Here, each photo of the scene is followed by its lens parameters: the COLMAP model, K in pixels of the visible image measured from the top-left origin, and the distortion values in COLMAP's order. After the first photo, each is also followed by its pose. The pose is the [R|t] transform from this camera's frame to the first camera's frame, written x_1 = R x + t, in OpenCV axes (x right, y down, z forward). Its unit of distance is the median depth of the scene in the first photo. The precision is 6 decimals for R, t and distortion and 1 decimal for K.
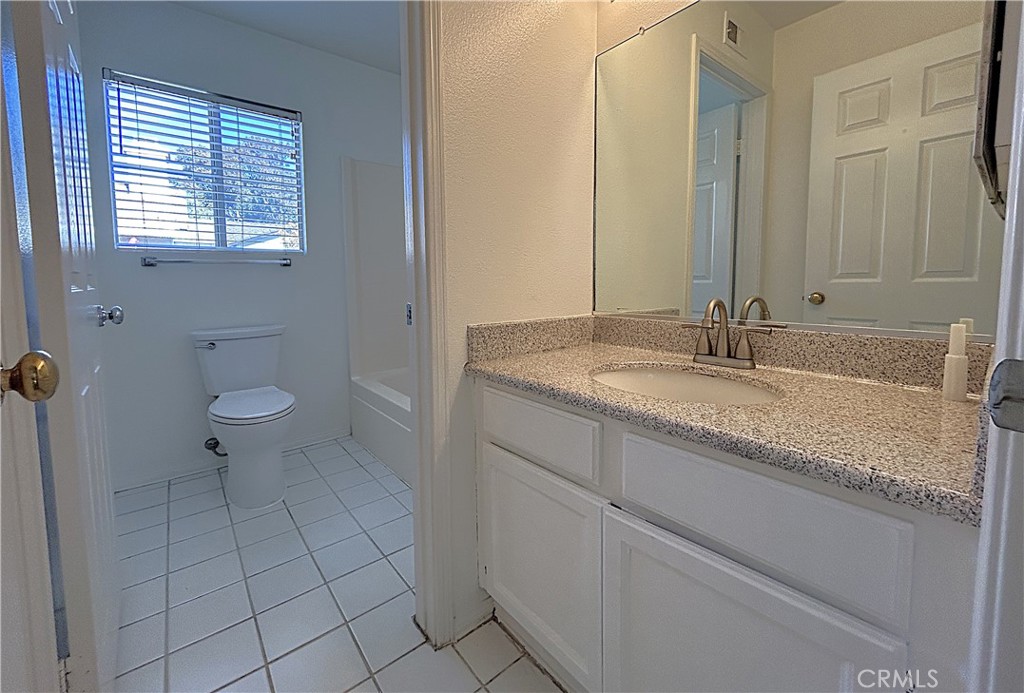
lens RADIAL K [[414.9, 0, 513.7], [0, 414.9, 307.1], [0, 0, 1]] dist [0.000983, 0.000060]
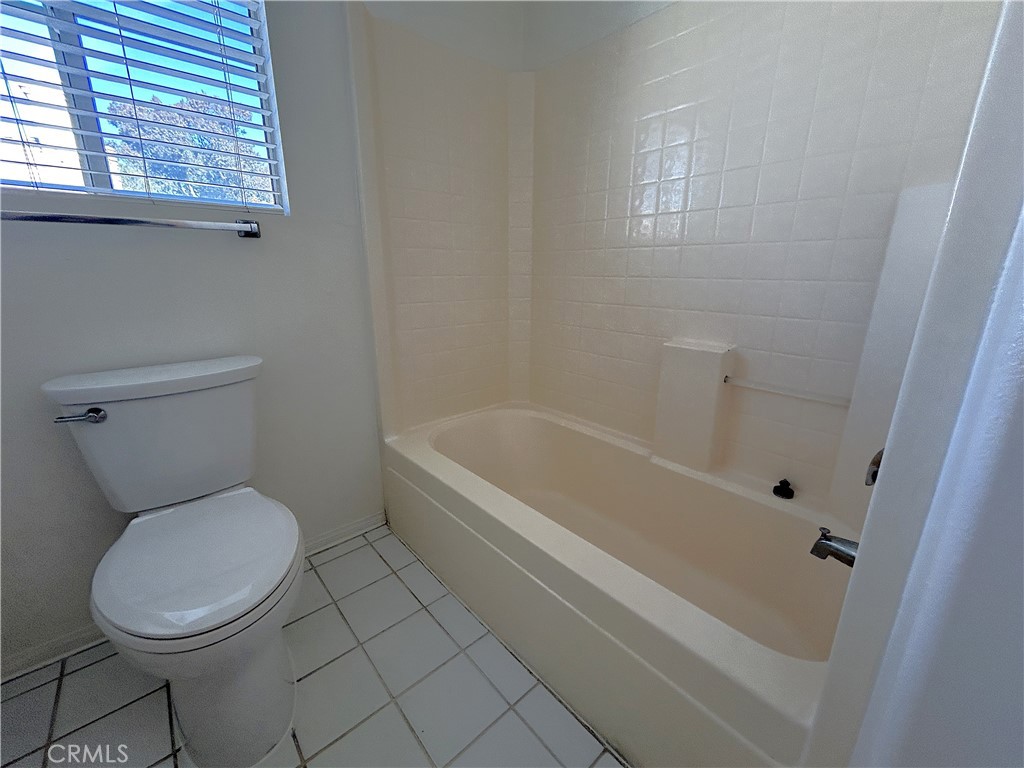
lens RADIAL K [[414.9, 0, 510.8], [0, 414.9, 383.0], [0, 0, 1]] dist [-0.003500, 0.000891]
pose [[0.999471, 0.001829, 0.032467, -0.124899], [-0.007804, 0.982735, 0.184852, -0.009915], [-0.031569, -0.185008, 0.982230, 0.232751]]
